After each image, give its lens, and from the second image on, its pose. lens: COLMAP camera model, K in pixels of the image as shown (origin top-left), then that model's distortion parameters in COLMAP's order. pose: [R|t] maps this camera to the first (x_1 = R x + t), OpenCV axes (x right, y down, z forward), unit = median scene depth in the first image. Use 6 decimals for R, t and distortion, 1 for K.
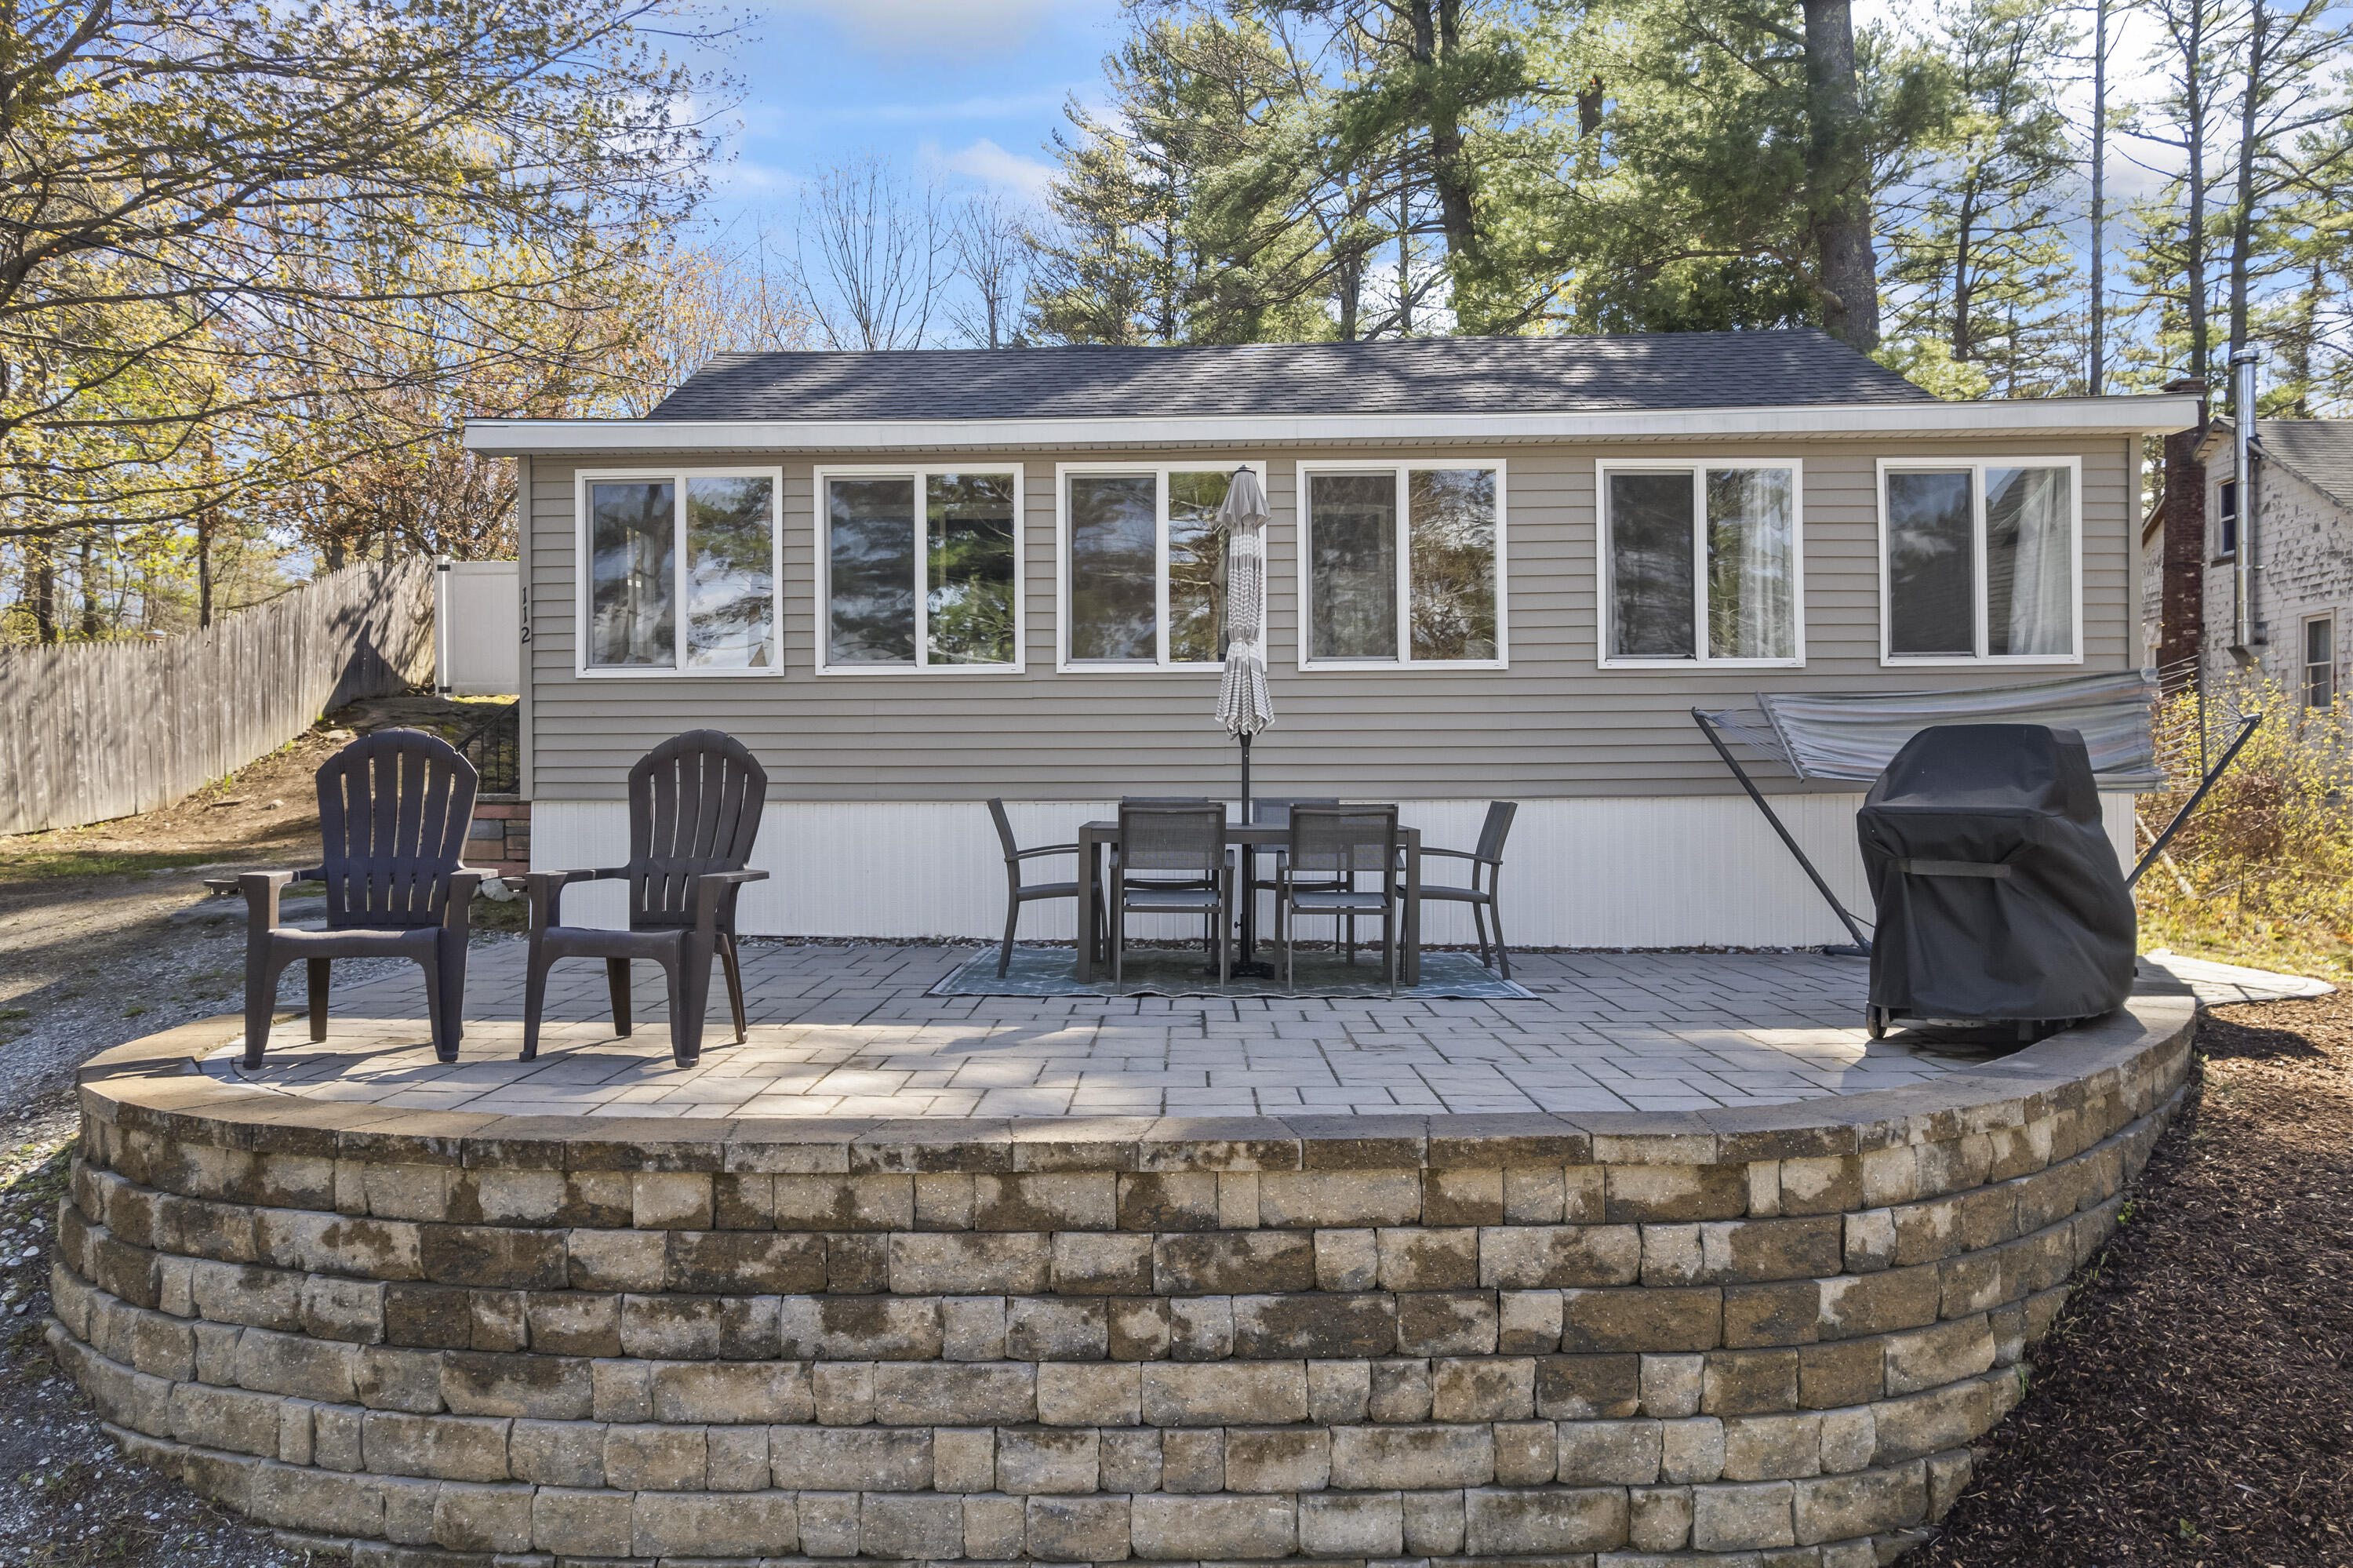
lens RADIAL K [[1511.0, 0, 1169.3], [0, 1511.0, 815.8], [0, 0, 1]] dist [-0.072733, 0.058521]
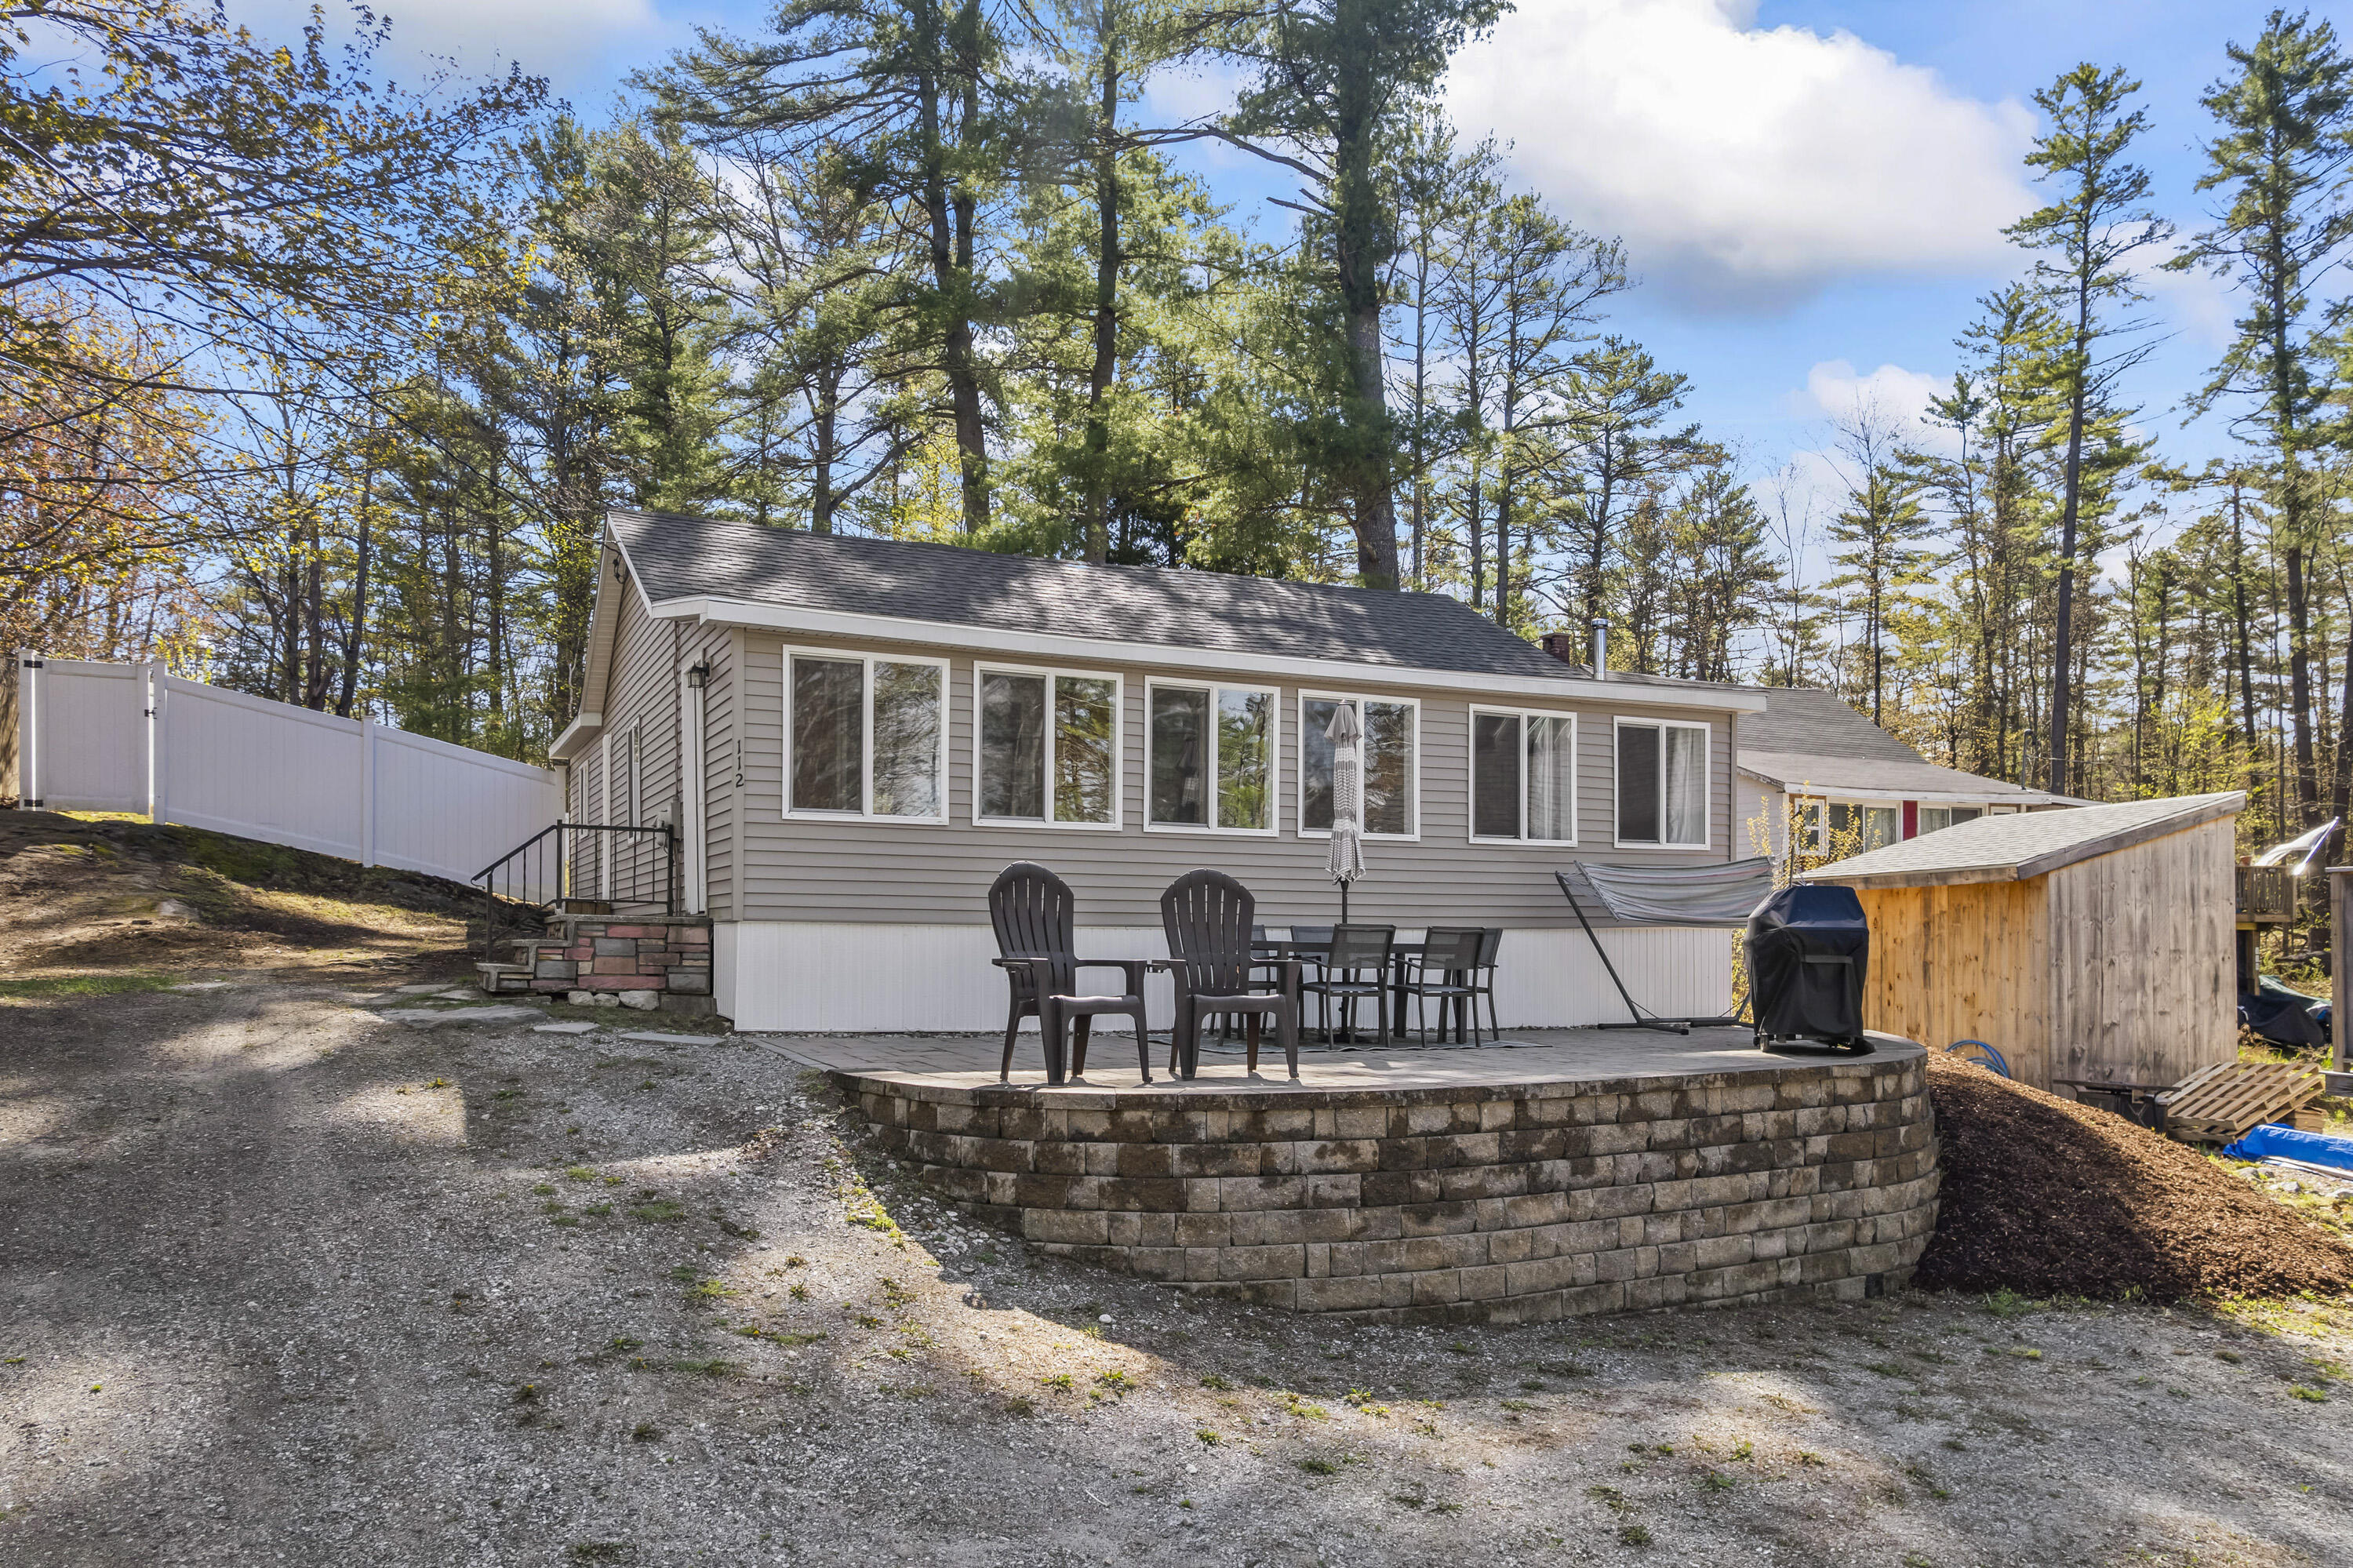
lens RADIAL K [[1559.2, 0, 1172.7], [0, 1559.2, 967.8], [0, 0, 1]] dist [-0.043263, 0.038856]
pose [[0.888481, -0.000599, 0.458913, -1.024619], [0.000546, 1.000000, 0.000248, 0.040093], [-0.458913, 0.000030, 0.888481, -0.375751]]
